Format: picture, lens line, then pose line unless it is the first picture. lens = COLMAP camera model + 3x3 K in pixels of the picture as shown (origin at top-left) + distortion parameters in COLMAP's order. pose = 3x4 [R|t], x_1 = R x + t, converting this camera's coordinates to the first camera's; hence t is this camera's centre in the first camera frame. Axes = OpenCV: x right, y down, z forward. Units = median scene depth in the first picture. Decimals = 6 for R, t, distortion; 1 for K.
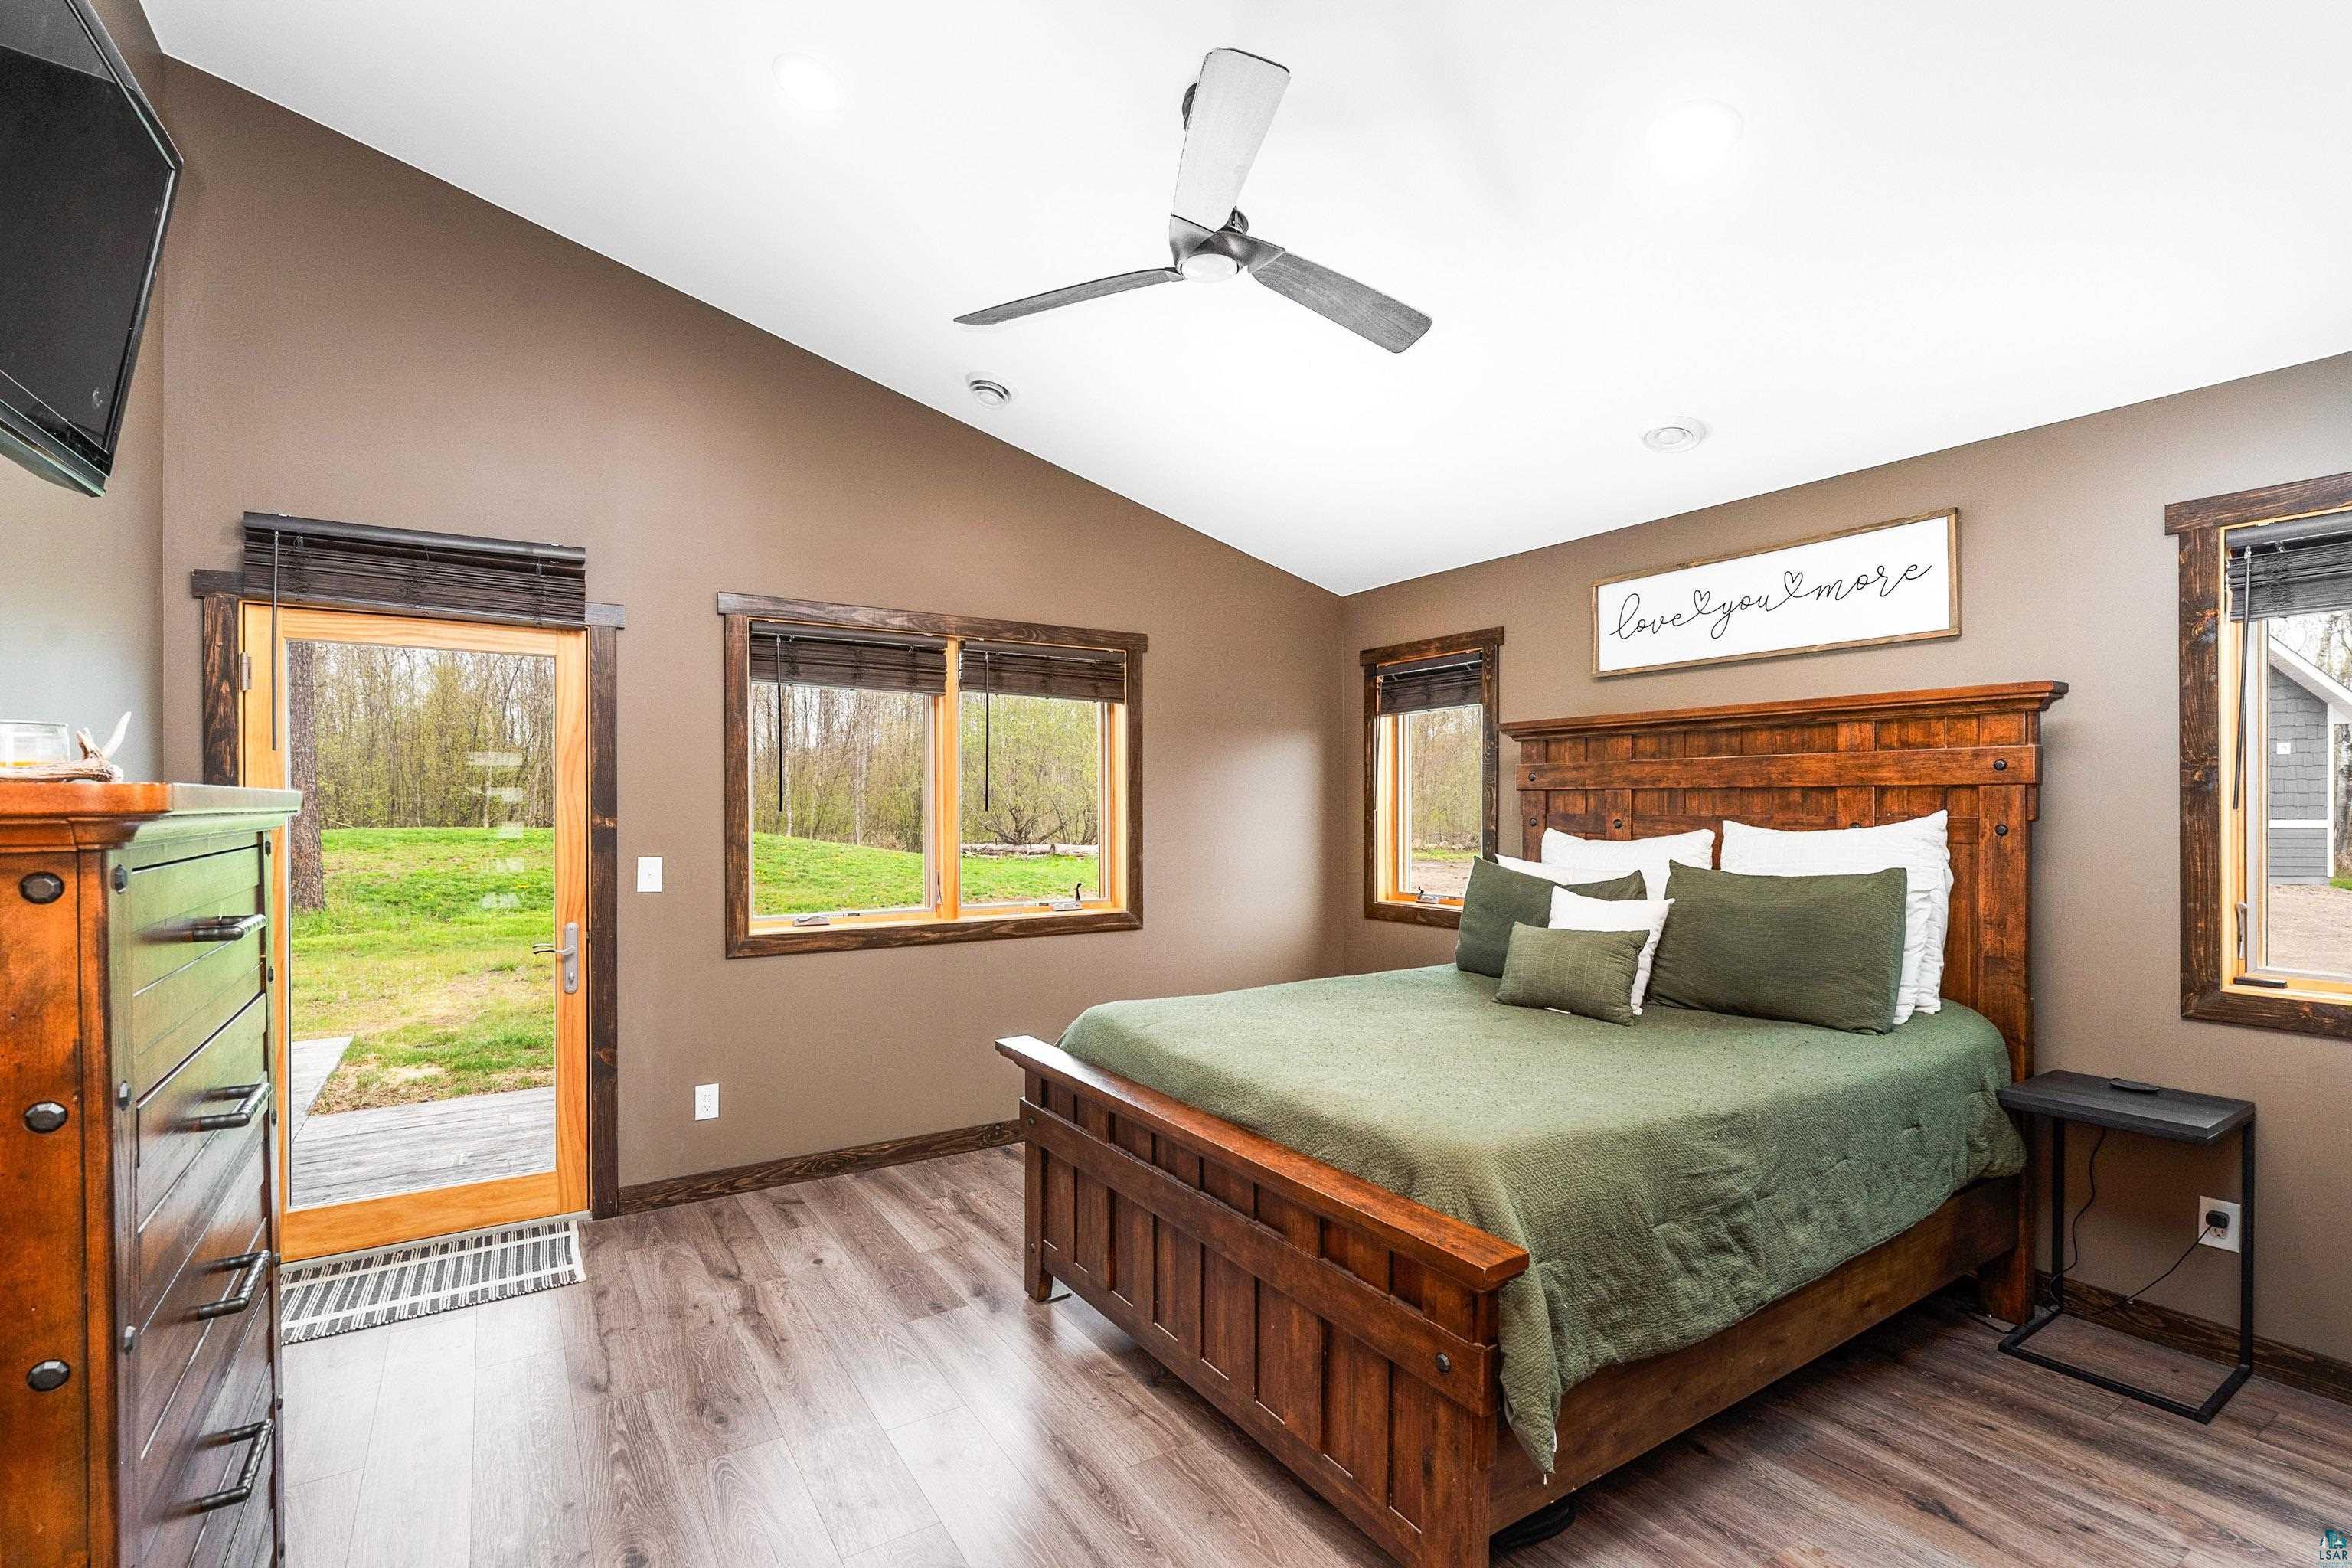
lens RADIAL K [[1096.2, 0, 1177.8], [0, 1096.2, 860.7], [0, 0, 1]] dist [-0.002788, 0.000575]
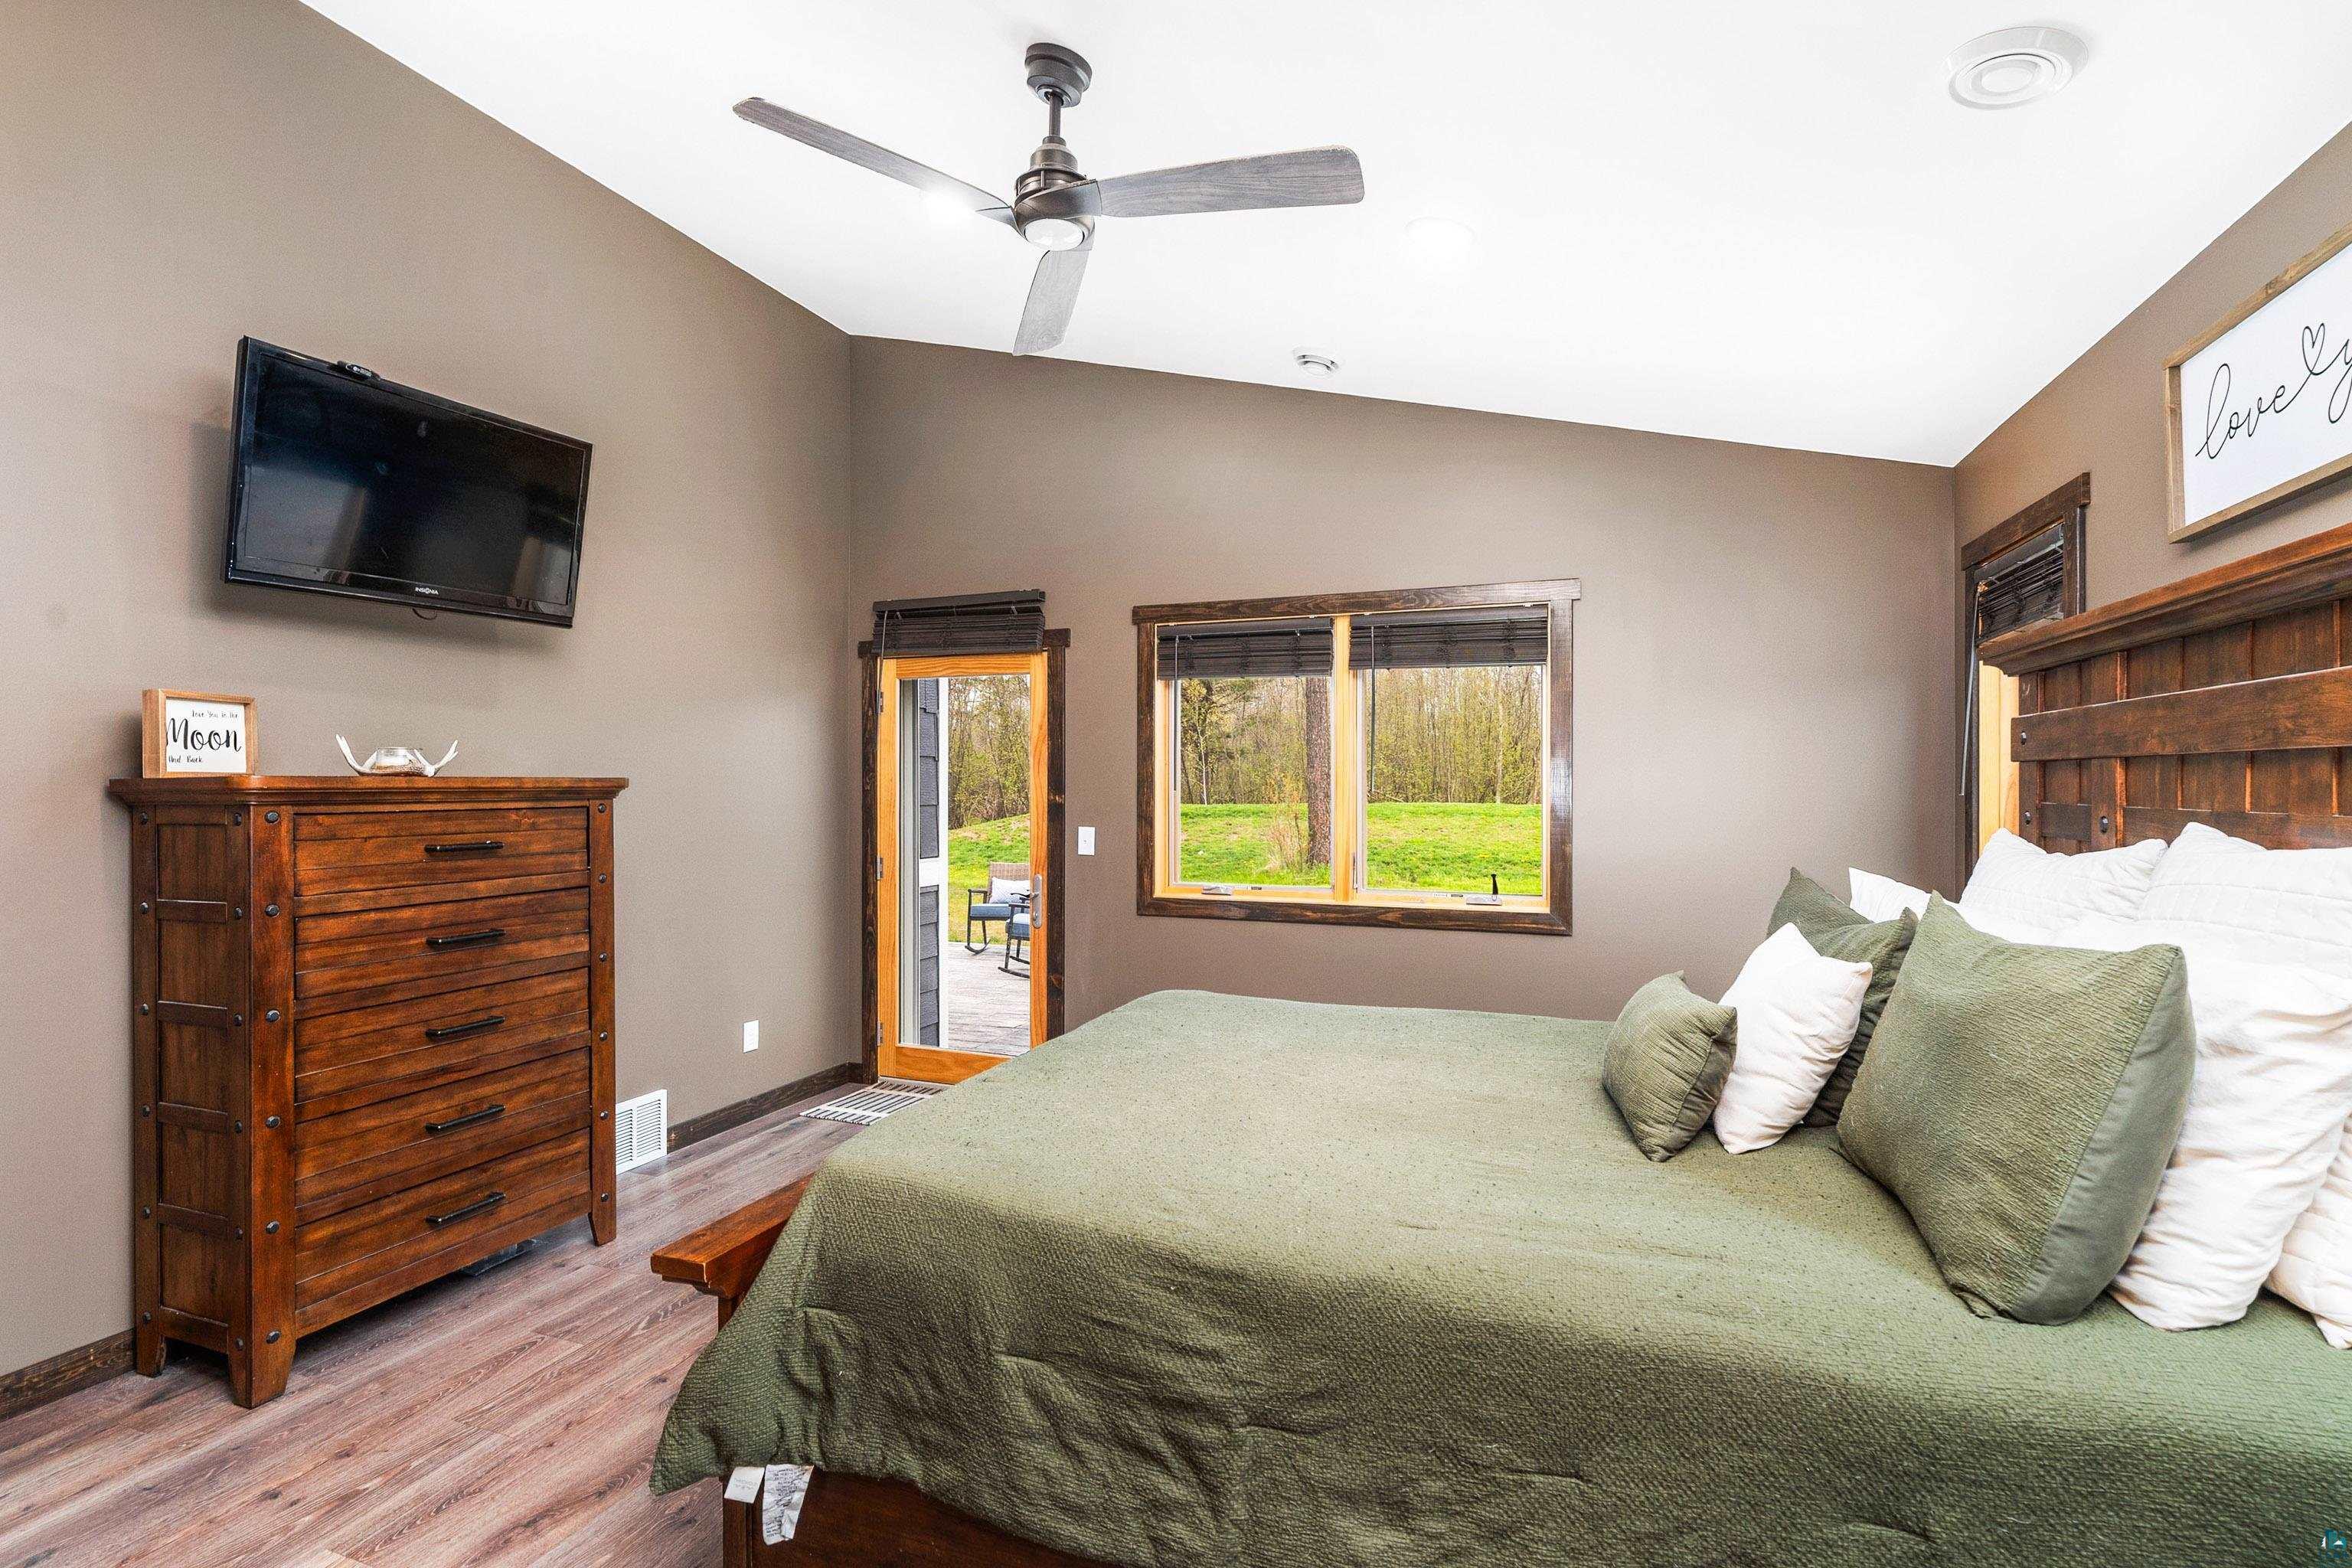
lens RADIAL K [[1100.1, 0, 1175.9], [0, 1100.1, 837.5], [0, 0, 1]] dist [0.000460, 0.000278]
pose [[0.579884, 0.041305, -0.813652, 0.608846], [-0.043032, 0.998873, 0.020039, -0.020917], [0.813562, 0.023393, 0.581007, 0.360433]]
